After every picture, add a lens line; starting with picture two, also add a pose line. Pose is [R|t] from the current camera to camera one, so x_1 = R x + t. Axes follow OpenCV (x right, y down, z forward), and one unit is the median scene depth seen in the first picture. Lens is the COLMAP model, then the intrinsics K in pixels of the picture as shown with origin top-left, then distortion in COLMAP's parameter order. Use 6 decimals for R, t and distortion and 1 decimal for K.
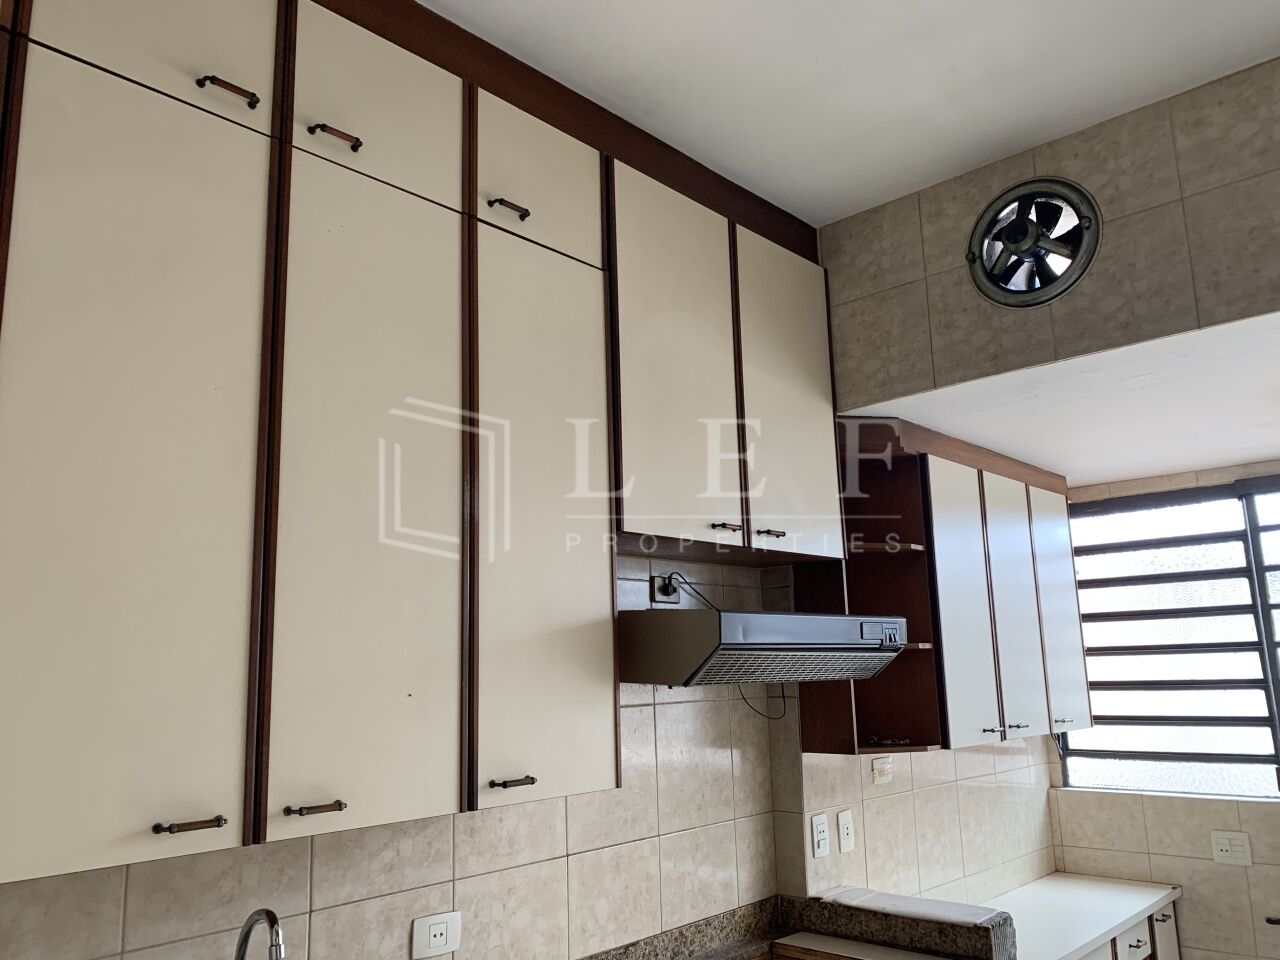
lens RADIAL K [[980.6, 0, 640.9], [0, 980.6, 486.4], [0, 0, 1]] dist [0.011962, -0.003598]
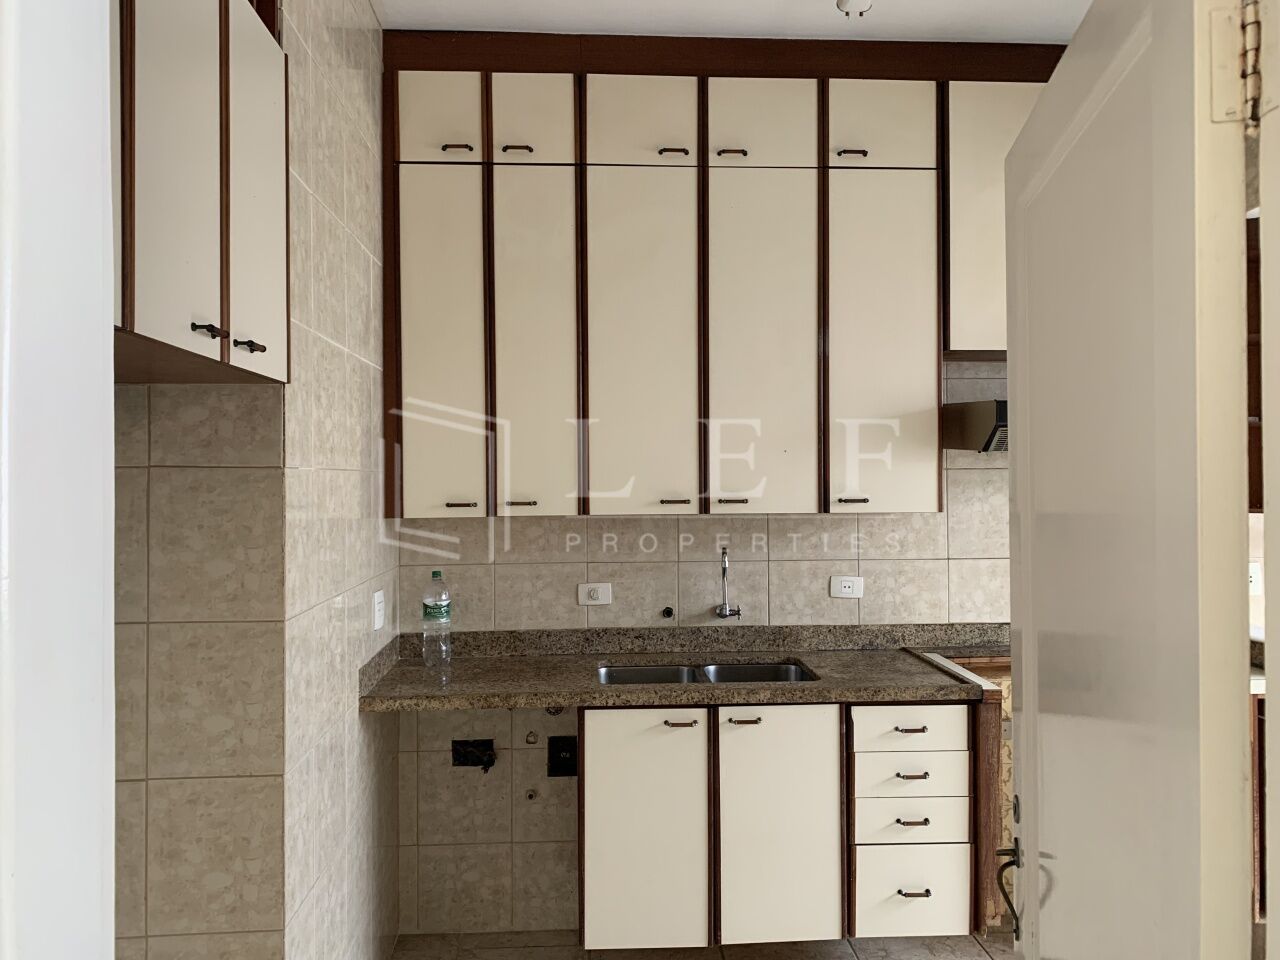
lens RADIAL K [[963.6, 0, 640.9], [0, 963.6, 472.3], [0, 0, 1]] dist [0.006222, 0.002419]
pose [[0.716842, 0.022810, -0.696862, 0.735668], [0.114996, 0.981909, 0.150434, -0.050830], [0.687687, -0.187974, 0.701251, -0.436069]]
